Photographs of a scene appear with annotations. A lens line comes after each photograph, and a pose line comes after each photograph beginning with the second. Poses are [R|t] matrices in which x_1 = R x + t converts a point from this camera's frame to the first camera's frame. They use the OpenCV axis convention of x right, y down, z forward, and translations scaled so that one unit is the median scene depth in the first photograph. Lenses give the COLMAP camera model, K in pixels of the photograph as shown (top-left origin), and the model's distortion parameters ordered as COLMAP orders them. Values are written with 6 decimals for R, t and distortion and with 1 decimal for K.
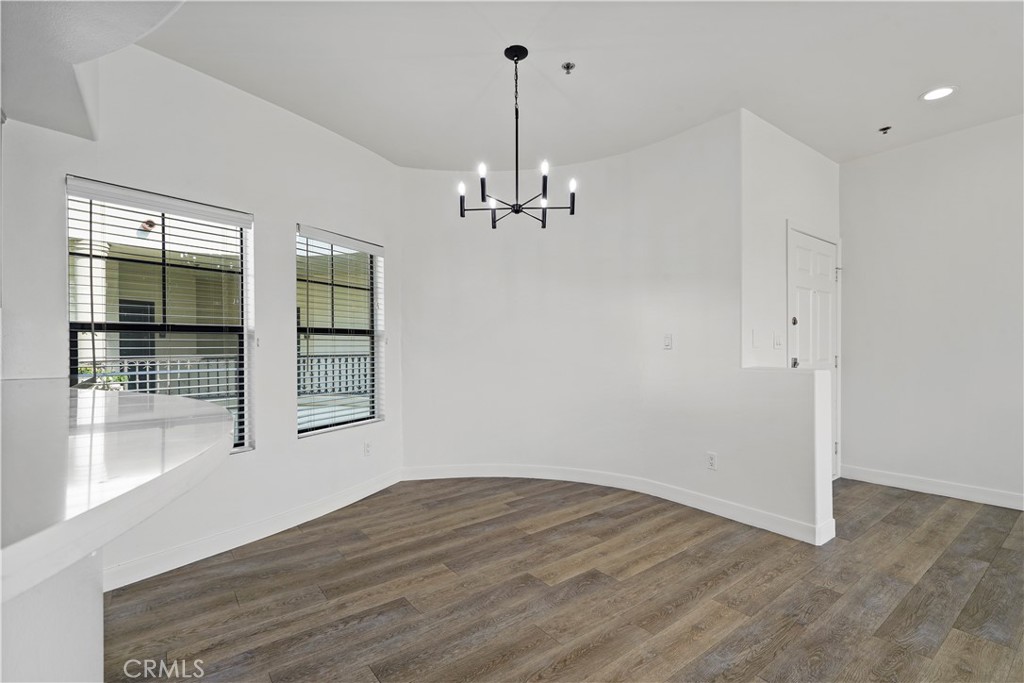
lens RADIAL K [[470.8, 0, 519.5], [0, 470.8, 352.6], [0, 0, 1]] dist [-0.000122, 0.000288]
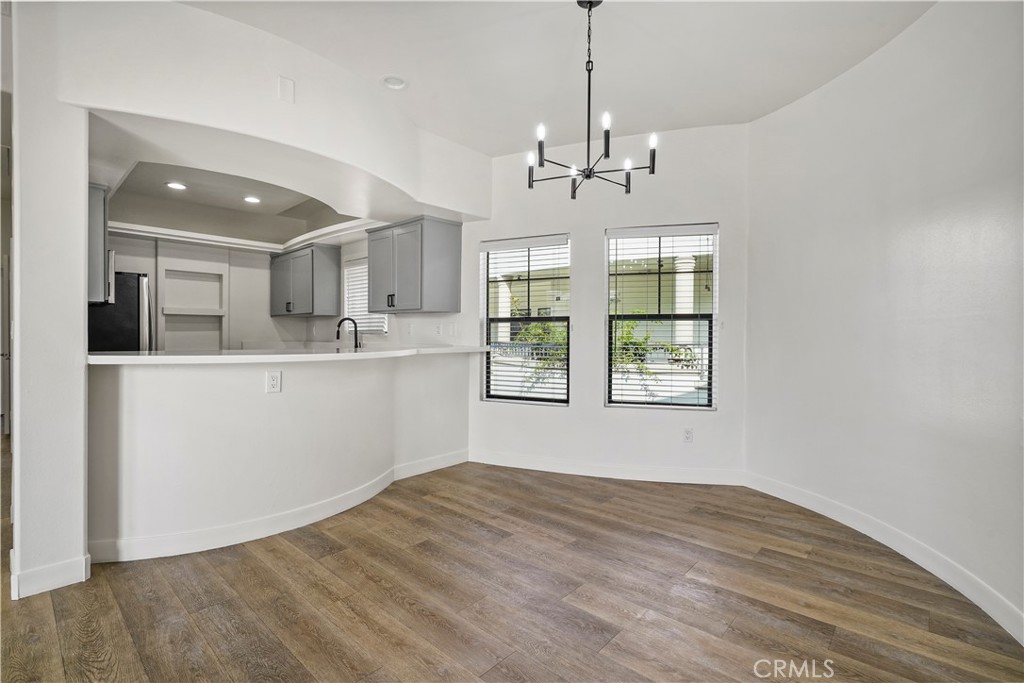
lens RADIAL K [[464.7, 0, 515.3], [0, 464.7, 339.6], [0, 0, 1]] dist [-0.007226, 0.004840]
pose [[0.176772, 0.010795, -0.984193, 0.782899], [-0.017176, 0.999821, 0.007881, 0.005938], [0.984102, 0.015512, 0.176925, 0.658903]]
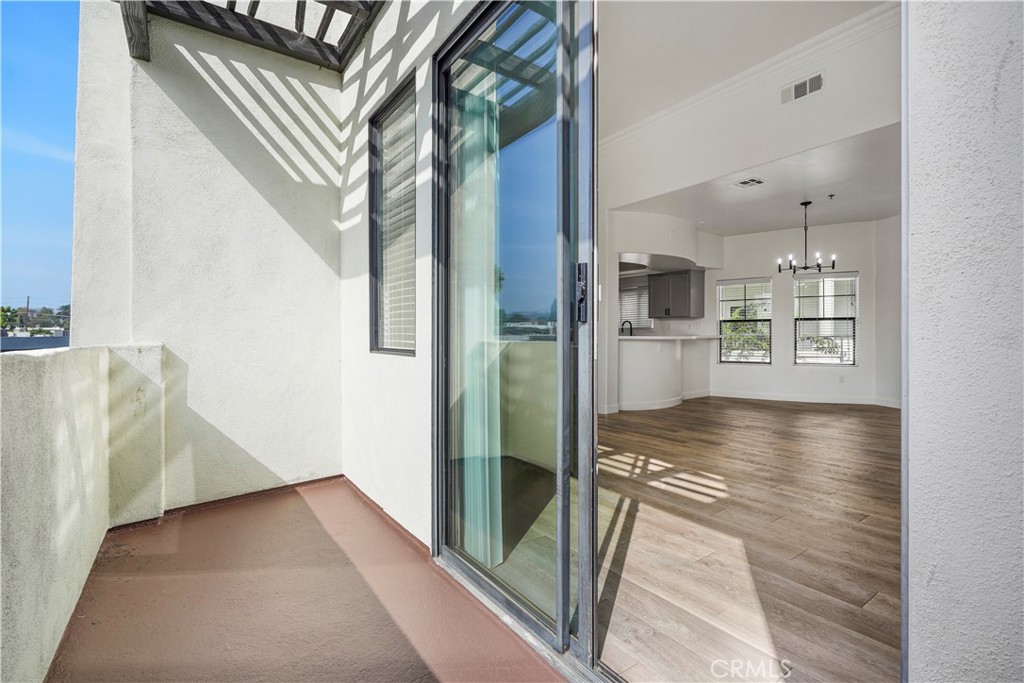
lens RADIAL K [[463.7, 0, 518.1], [0, 463.7, 335.7], [0, 0, 1]] dist [-0.000240, 0.000071]
pose [[-0.031041, 0.005835, -0.999501, 2.244145], [-0.011467, 0.999915, 0.006193, 0.041941], [0.999452, 0.011654, -0.030971, -0.368422]]
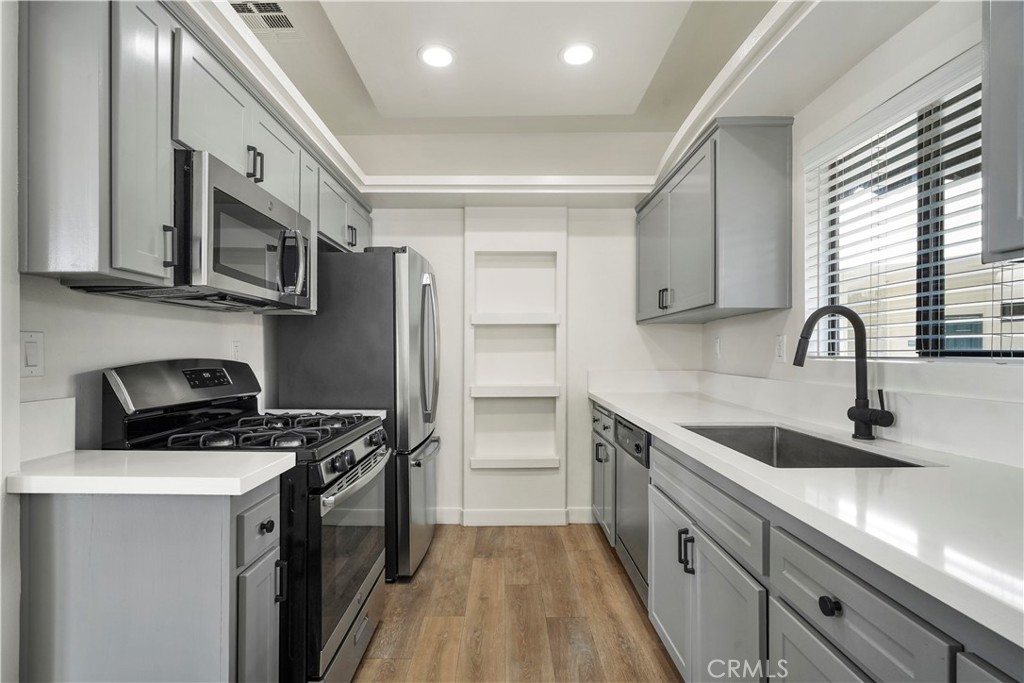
lens RADIAL K [[474.5, 0, 507.4], [0, 474.5, 353.0], [0, 0, 1]] dist [-0.000323, 0.000004]
pose [[-0.604009, 0.003602, -0.796970, -0.478767], [-0.008918, 0.999897, 0.011278, -0.001947], [0.796928, 0.013920, -0.603914, 0.358493]]
